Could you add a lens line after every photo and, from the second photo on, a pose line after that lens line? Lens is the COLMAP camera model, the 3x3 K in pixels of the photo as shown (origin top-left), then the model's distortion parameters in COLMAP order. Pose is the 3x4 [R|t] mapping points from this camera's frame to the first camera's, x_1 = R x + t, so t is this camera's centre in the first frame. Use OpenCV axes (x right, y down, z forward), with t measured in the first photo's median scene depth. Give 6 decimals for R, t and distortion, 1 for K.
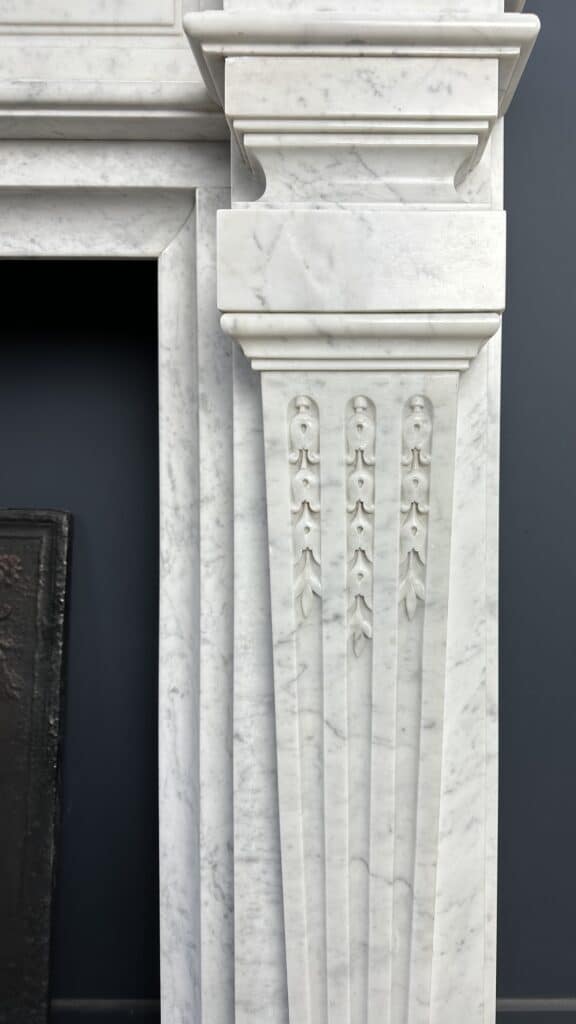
lens RADIAL K [[741.6, 0, 358.8], [0, 741.6, 518.1], [0, 0, 1]] dist [0.029813, -0.059305]
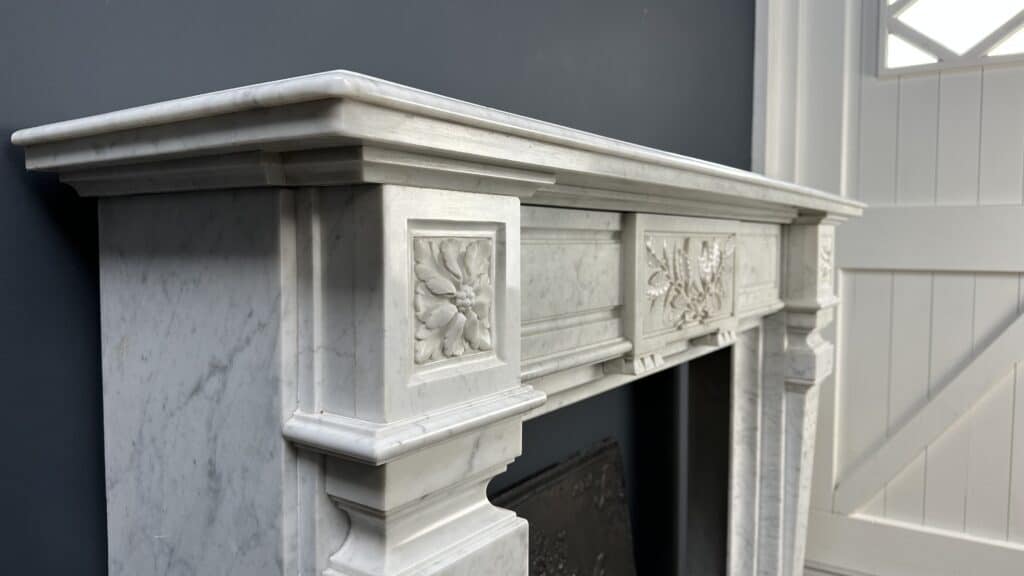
lens RADIAL K [[719.3, 0, 512.2], [0, 719.3, 284.5], [0, 0, 1]] dist [0.183700, -0.380118]
pose [[0.567073, -0.052761, 0.821976, -3.570524], [0.031589, 0.998605, 0.042306, -0.853932], [-0.823062, 0.001975, 0.567948, 0.164833]]
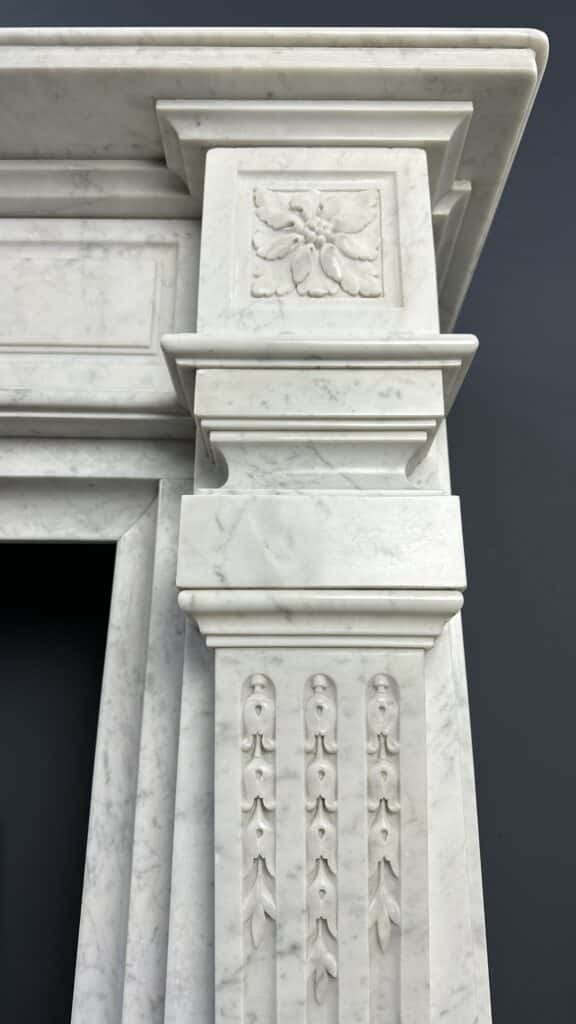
lens RADIAL K [[719.3, 0, 285.9], [0, 719.3, 513.6], [0, 0, 1]] dist [0.183700, -0.380118]
pose [[0.999966, 0.001912, -0.008028, -0.032240], [-0.004820, 0.924906, -0.380166, -0.002828], [0.006699, 0.380192, 0.924883, 0.063499]]
